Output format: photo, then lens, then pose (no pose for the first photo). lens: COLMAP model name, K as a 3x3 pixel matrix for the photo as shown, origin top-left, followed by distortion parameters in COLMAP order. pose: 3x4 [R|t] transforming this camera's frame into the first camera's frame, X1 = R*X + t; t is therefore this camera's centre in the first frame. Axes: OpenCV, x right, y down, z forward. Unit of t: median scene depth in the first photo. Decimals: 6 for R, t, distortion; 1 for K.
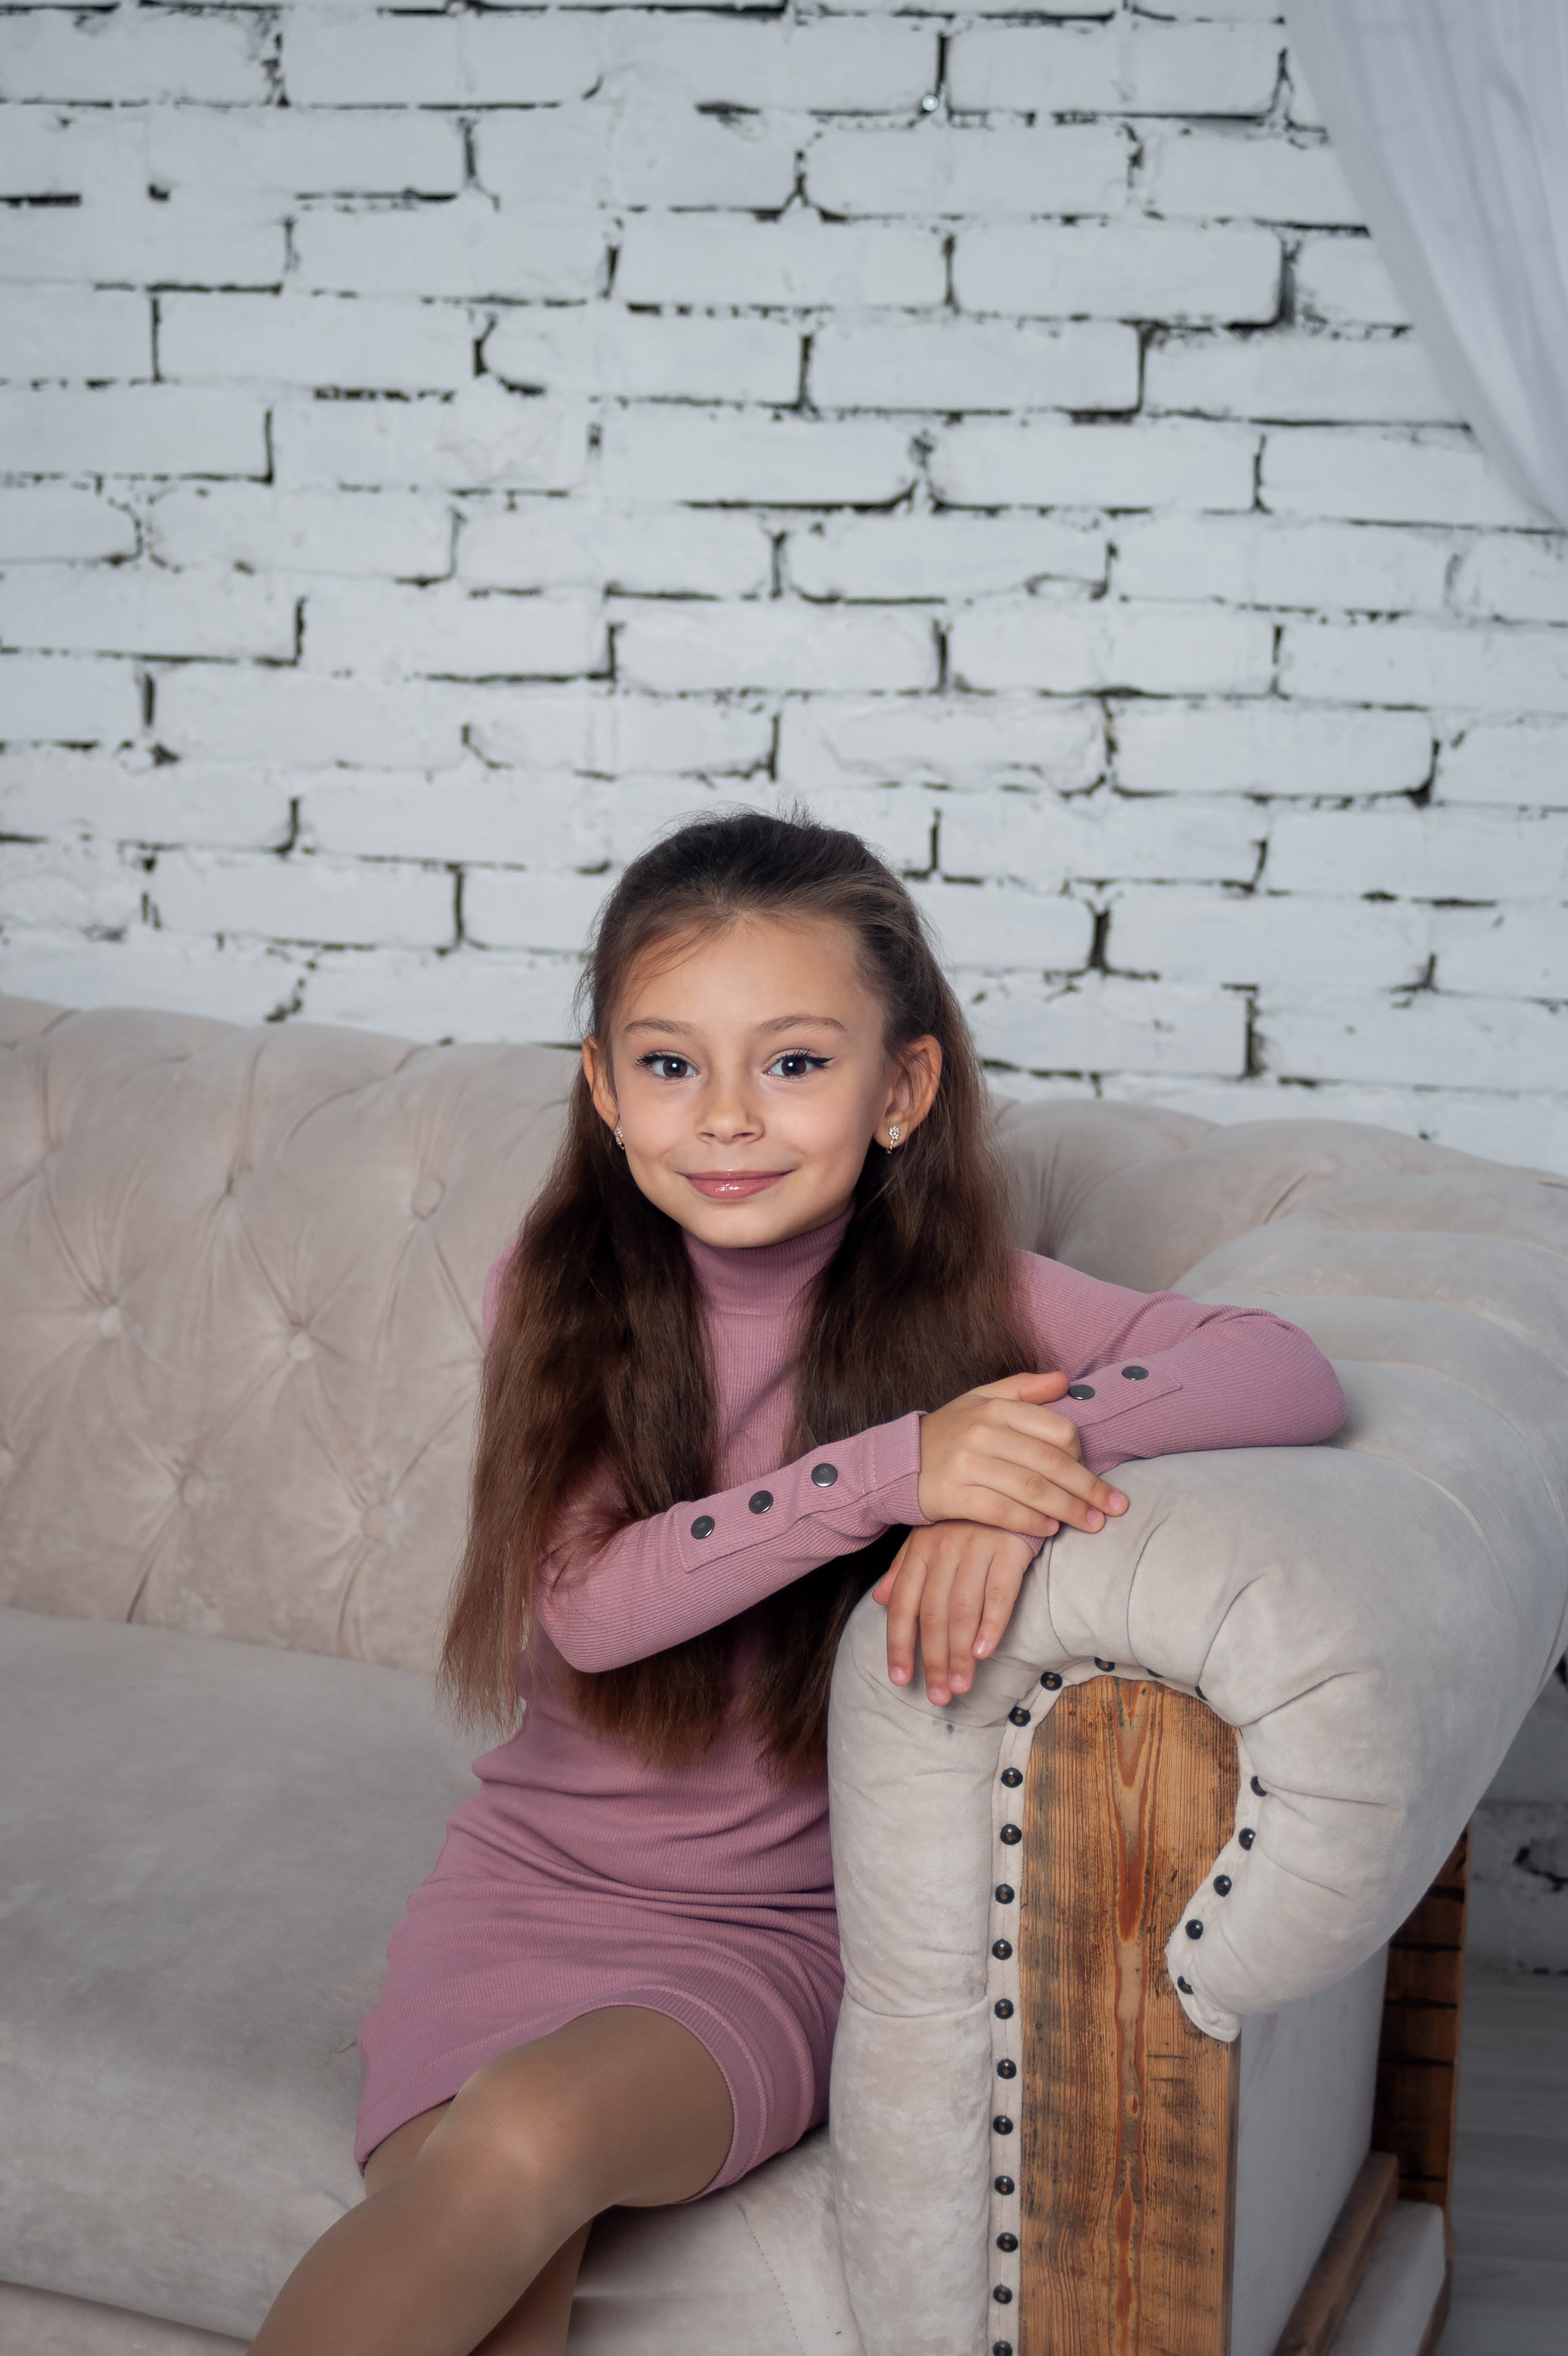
lens RADIAL K [[4116.1, 0, 712.9], [0, 4116.1, 1089.1], [0, 0, 1]] dist [0.029298, -0.000532]
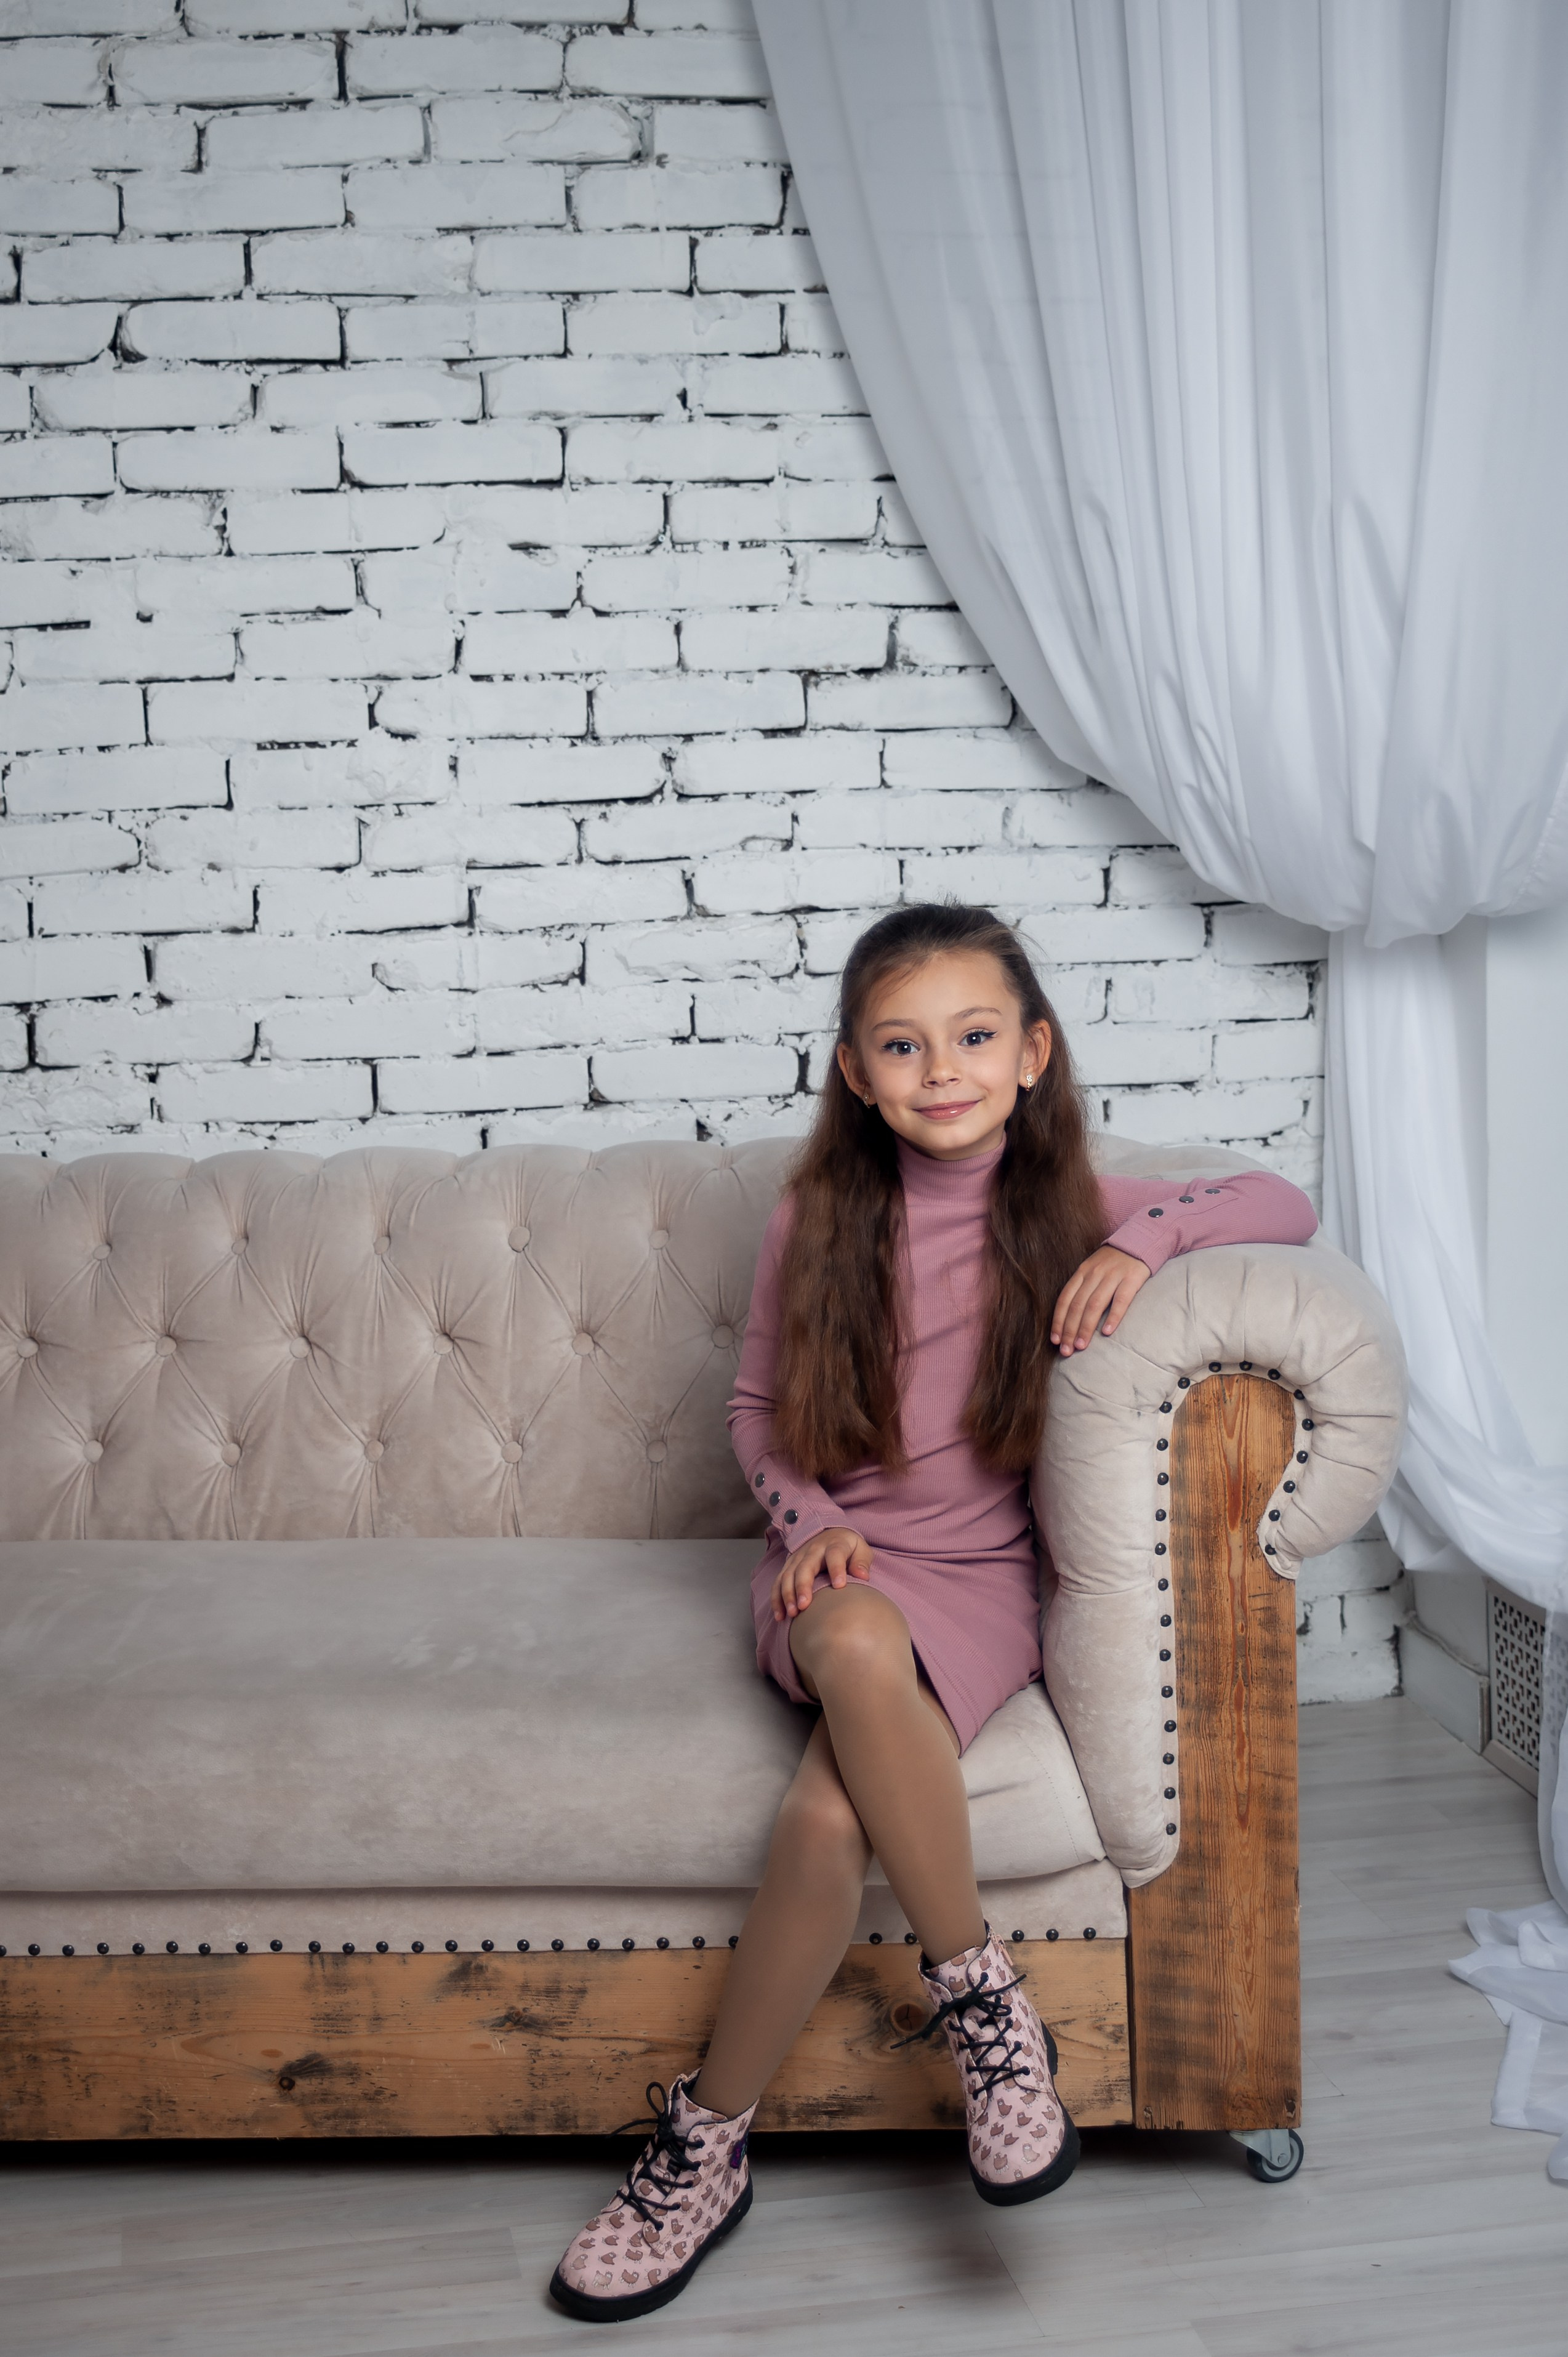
lens RADIAL K [[3412.6, 0, 724.7], [0, 3412.6, 1126.3], [0, 0, 1]] dist [-0.033644, -0.001365]
pose [[0.951259, -0.082815, 0.297067, -0.322171], [0.108084, 0.991700, -0.069639, 0.071212], [-0.288834, 0.098353, 0.952314, -0.202516]]
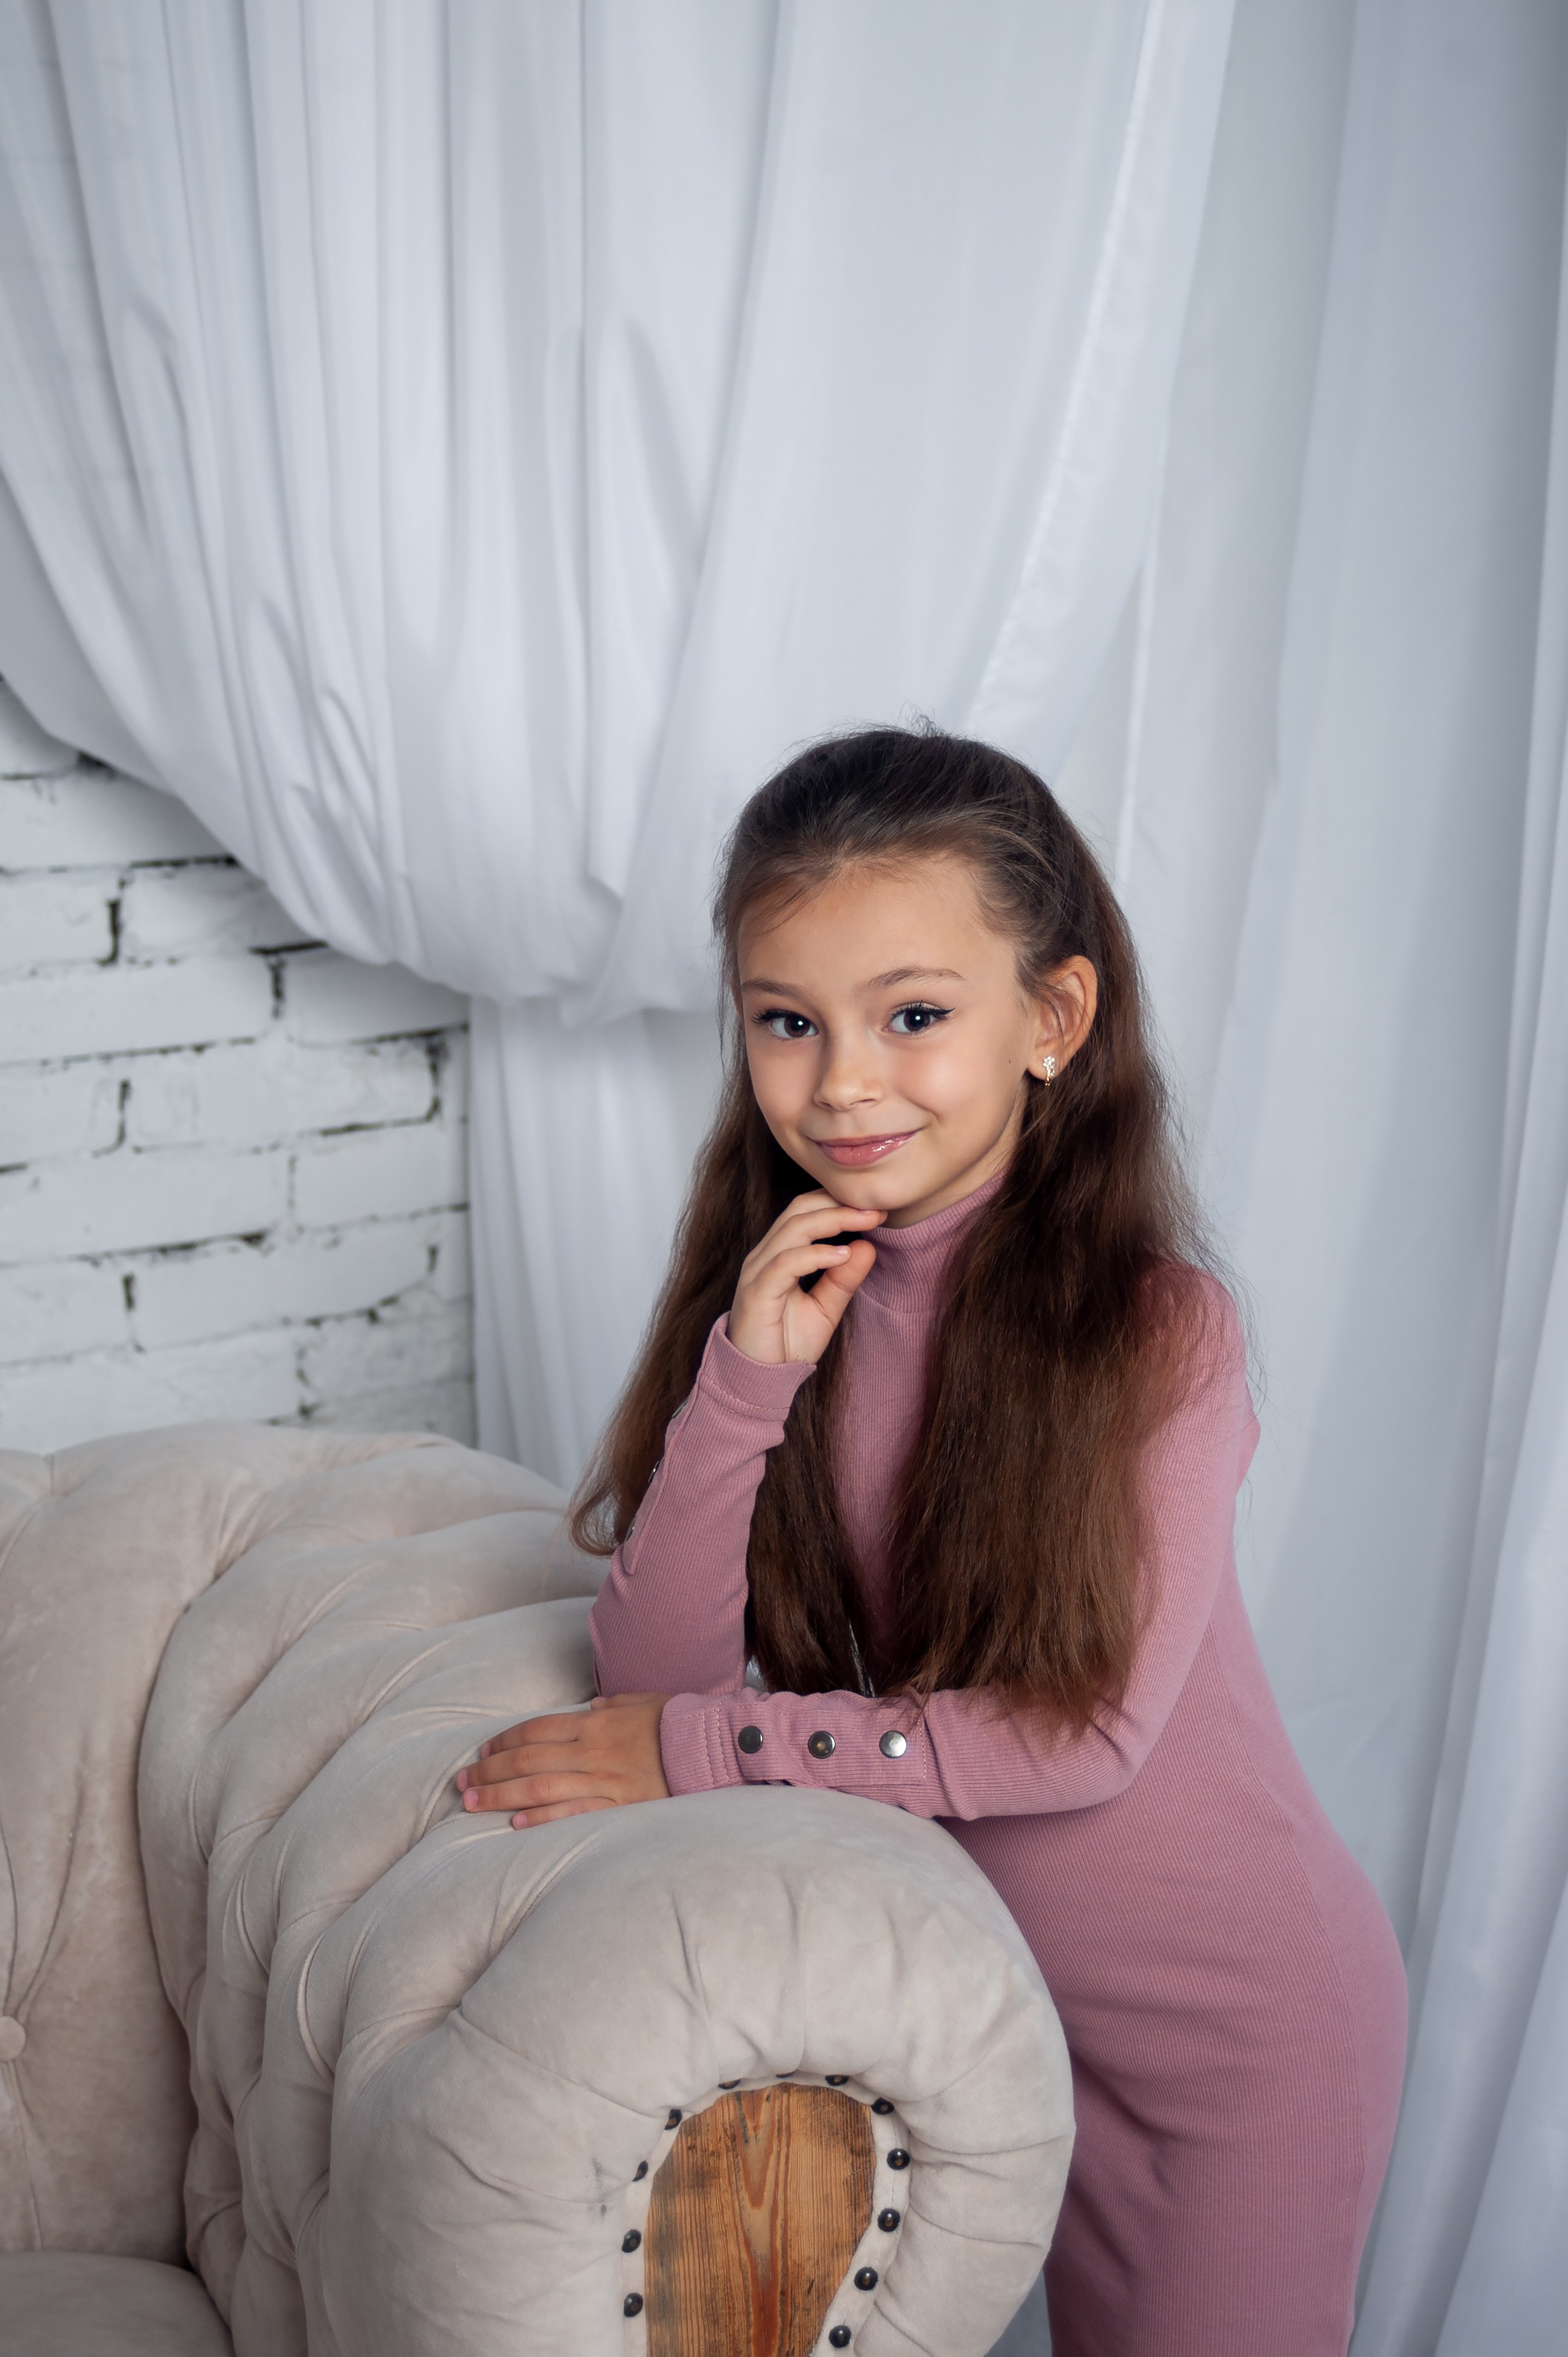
lens RADIAL K [[3816.9, 0, 828.5], [0, 3816.9, 1074.2], [0, 0, 1]] dist [-0.004612, -0.074814]
pose [[0.757656, -0.142321, 0.636948, -0.233810], [0.167942, 0.985585, 0.020453, -0.053741], [-0.630677, 0.091474, 0.770636, 0.204276]]
